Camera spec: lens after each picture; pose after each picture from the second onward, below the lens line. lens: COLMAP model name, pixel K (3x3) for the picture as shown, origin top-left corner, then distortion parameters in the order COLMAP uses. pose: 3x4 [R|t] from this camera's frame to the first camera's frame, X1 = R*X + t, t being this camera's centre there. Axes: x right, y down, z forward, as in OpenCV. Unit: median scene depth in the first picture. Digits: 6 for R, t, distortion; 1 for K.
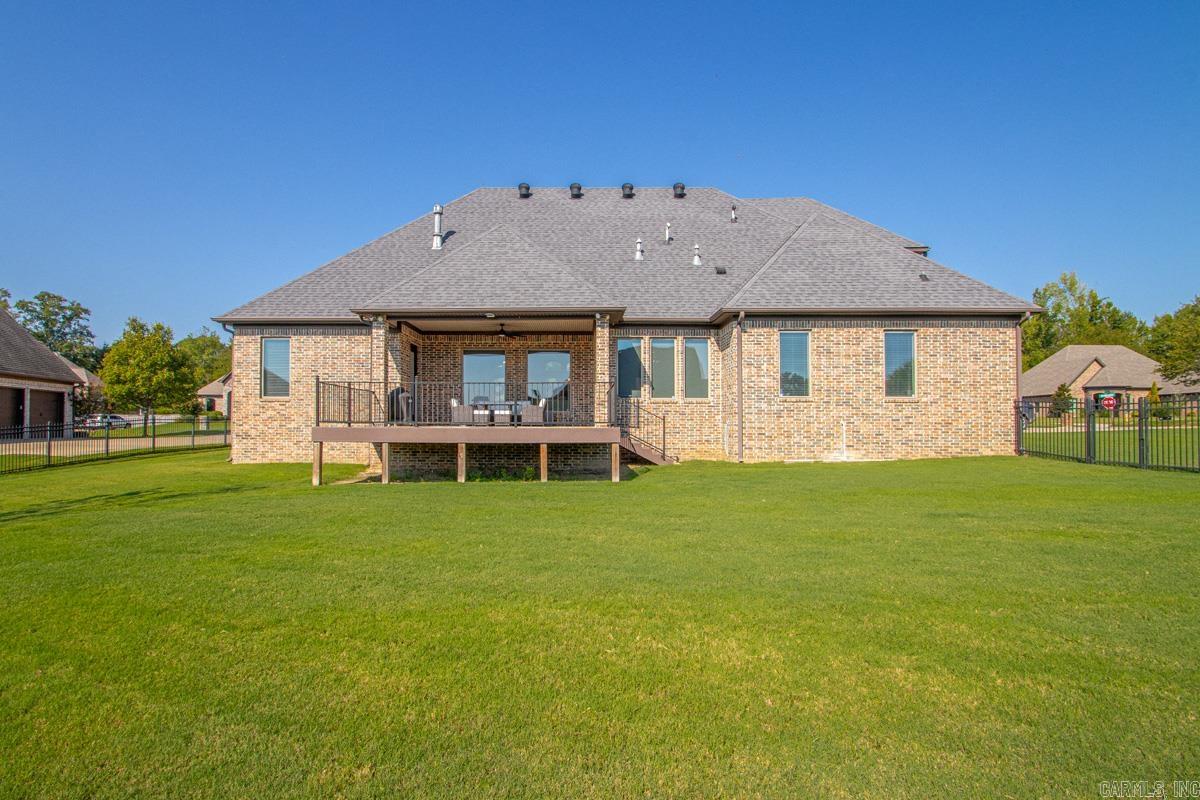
lens RADIAL K [[568.7, 0, 565.1], [0, 568.7, 426.8], [0, 0, 1]] dist [0.000640, 0.000326]
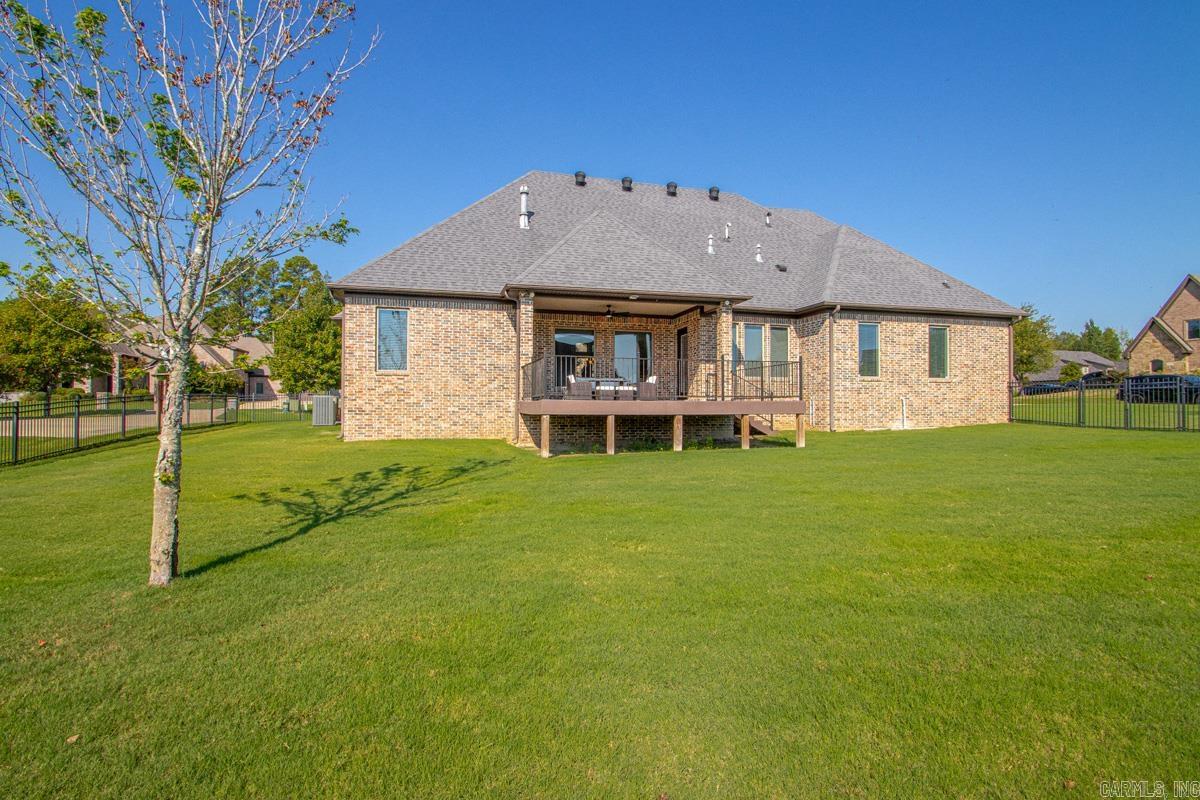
lens RADIAL K [[545.6, 0, 586.4], [0, 545.6, 411.2], [0, 0, 1]] dist [-0.001992, -0.000659]
pose [[0.963978, -0.003667, 0.265957, -0.488954], [0.001501, 0.999964, 0.008347, 0.009915], [-0.265978, -0.007647, 0.963949, 0.031901]]
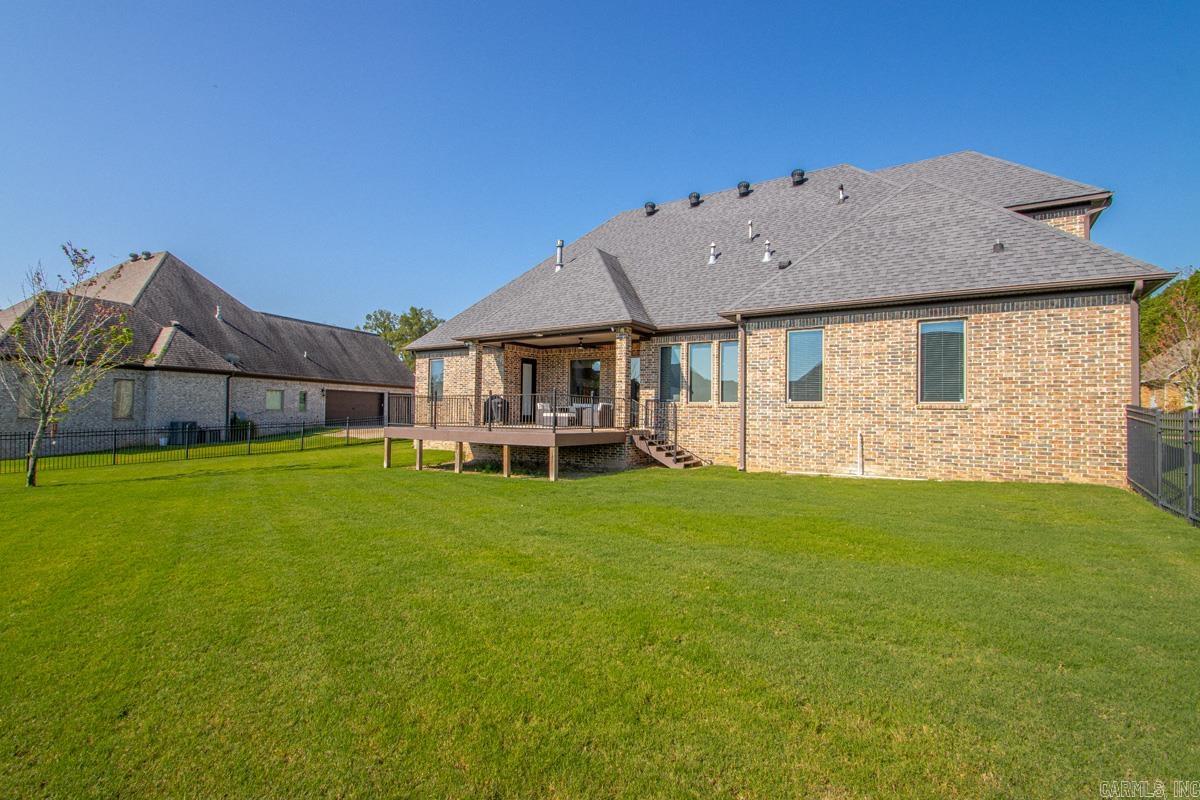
lens RADIAL K [[545.6, 0, 586.4], [0, 545.6, 411.2], [0, 0, 1]] dist [-0.001992, -0.000659]
pose [[0.847003, 0.006402, -0.531550, 0.567318], [-0.009779, 0.999946, -0.003539, -0.031562], [0.531499, 0.008195, 0.847020, 0.076545]]
